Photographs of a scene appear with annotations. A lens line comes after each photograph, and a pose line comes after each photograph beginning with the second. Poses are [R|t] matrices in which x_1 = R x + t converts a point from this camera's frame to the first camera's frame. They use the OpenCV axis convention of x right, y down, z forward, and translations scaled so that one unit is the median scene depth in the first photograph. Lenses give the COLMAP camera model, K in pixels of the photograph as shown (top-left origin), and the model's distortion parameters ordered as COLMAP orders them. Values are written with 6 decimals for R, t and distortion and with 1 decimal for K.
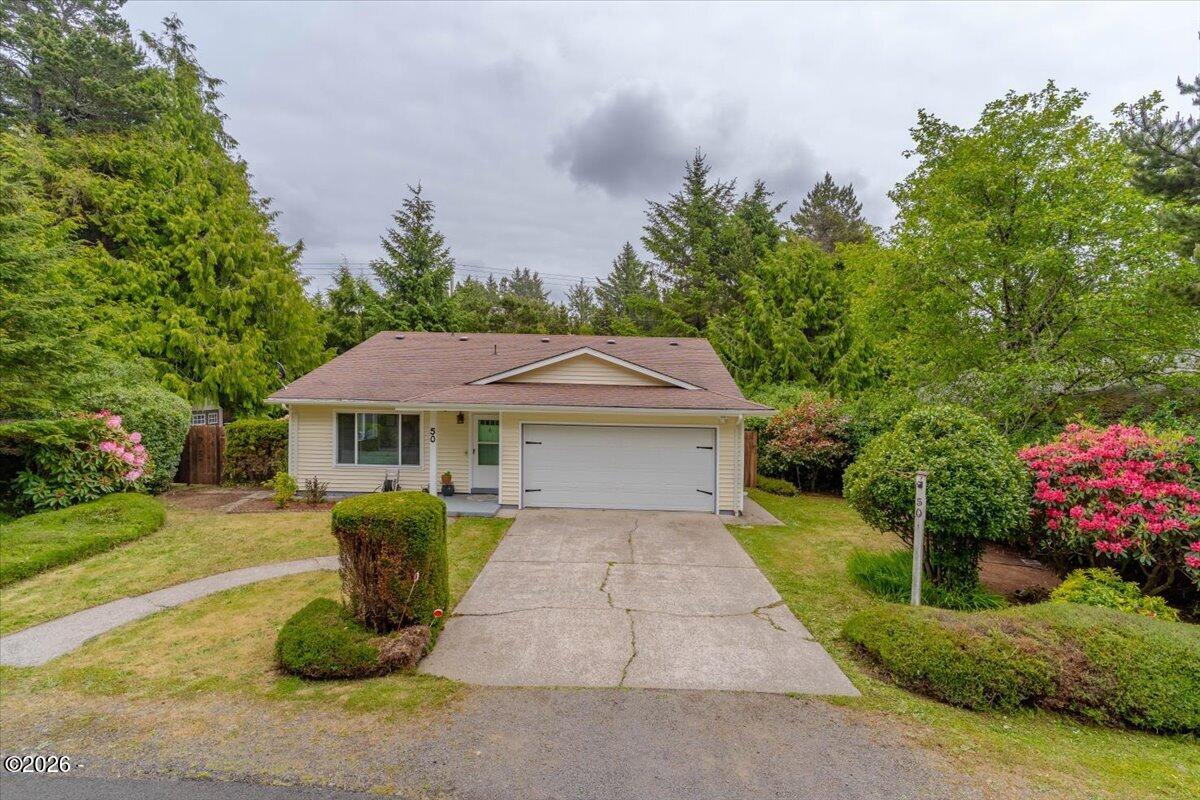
lens RADIAL K [[595.3, 0, 571.4], [0, 595.3, 438.7], [0, 0, 1]] dist [0.000746, 0.000482]
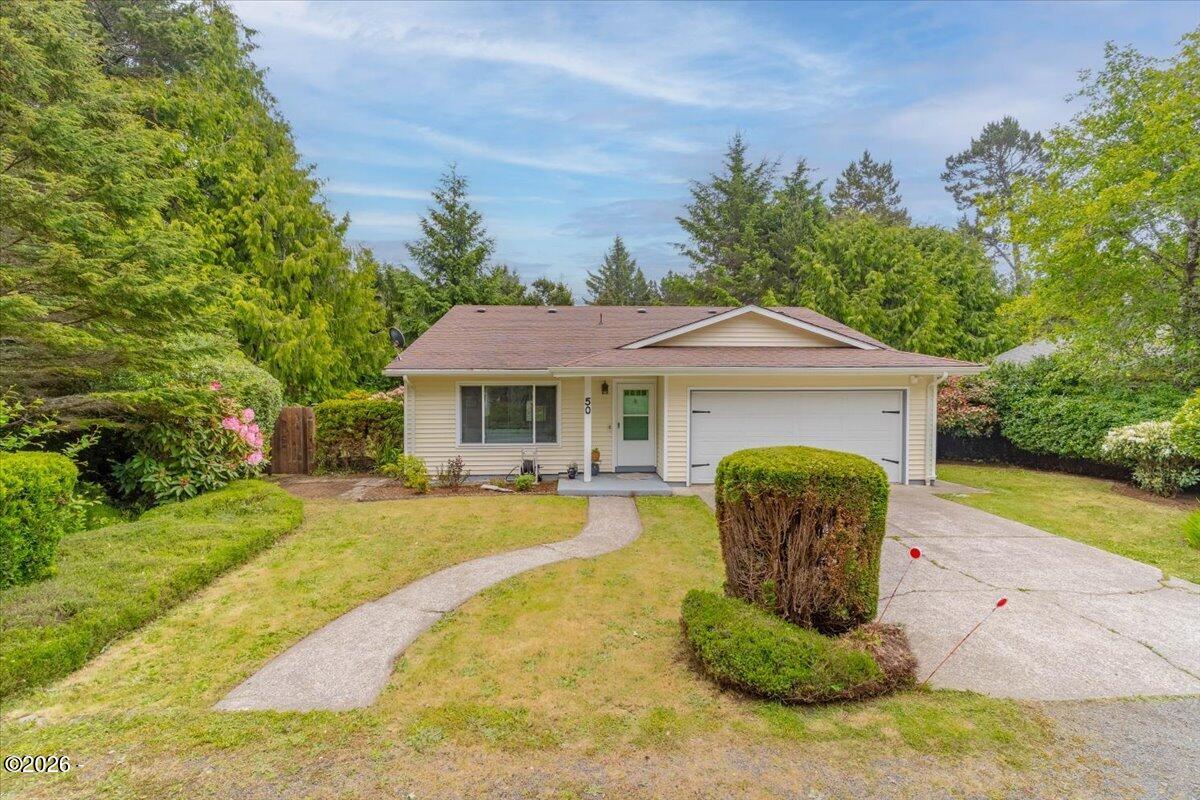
lens RADIAL K [[577.3, 0, 575.6], [0, 577.3, 441.0], [0, 0, 1]] dist [0.003837, 0.000106]
pose [[0.997525, -0.027031, 0.064904, -0.256592], [0.026206, 0.999565, 0.013522, 0.028379], [-0.065241, -0.011788, 0.997800, 0.122773]]
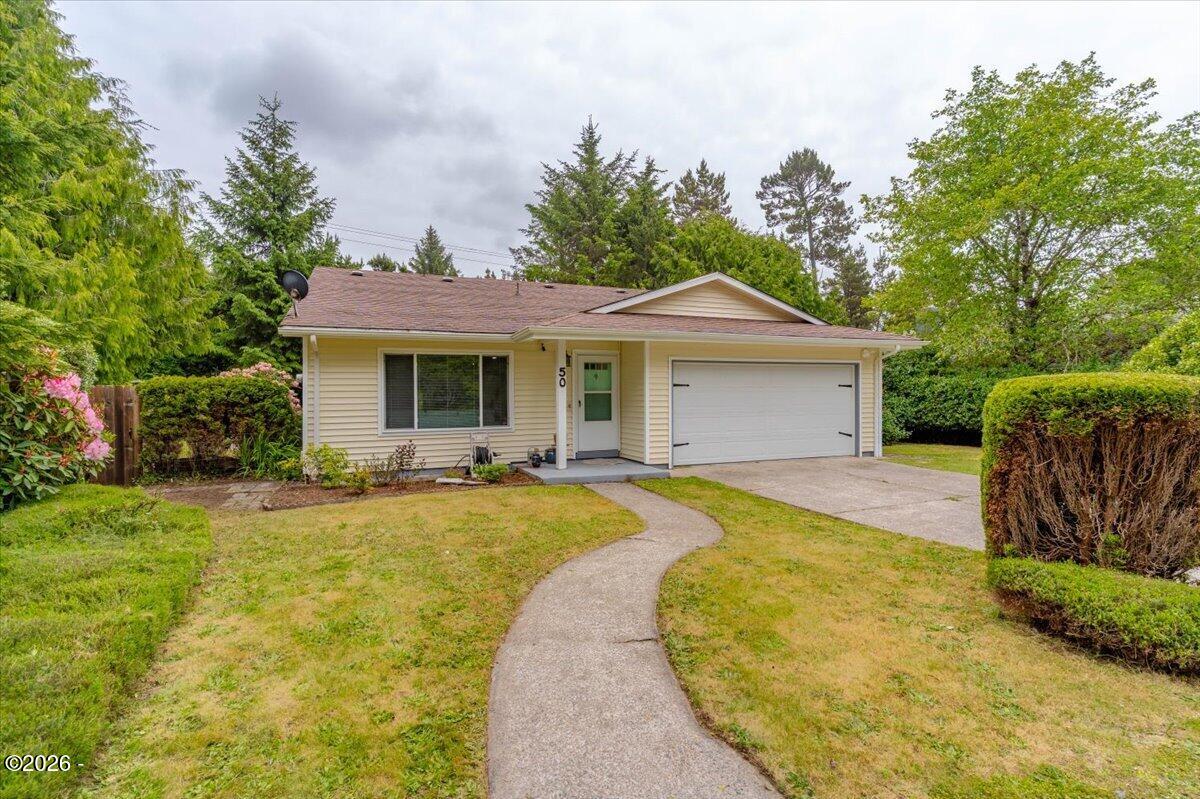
lens RADIAL K [[588.9, 0, 586.9], [0, 588.9, 435.1], [0, 0, 1]] dist [0.000856, 0.000205]
pose [[0.910121, -0.052629, 0.410987, -0.422464], [0.055780, 0.998434, 0.004333, 0.053079], [-0.410571, 0.018981, 0.911631, 0.273222]]
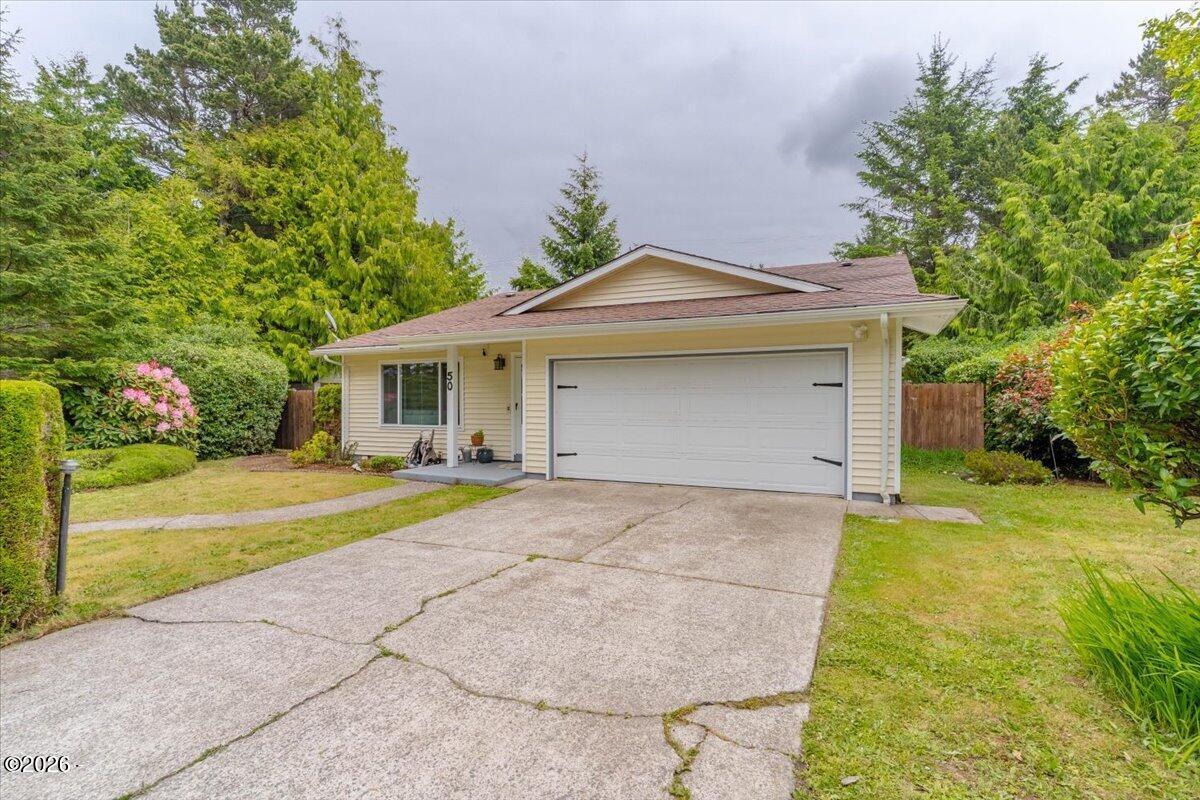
lens RADIAL K [[577.3, 0, 575.6], [0, 577.3, 441.0], [0, 0, 1]] dist [0.003837, 0.000106]
pose [[0.916317, 0.008244, -0.400368, 0.183647], [-0.011249, 0.999923, -0.005155, 0.062042], [0.400295, 0.009228, 0.916340, 0.312173]]
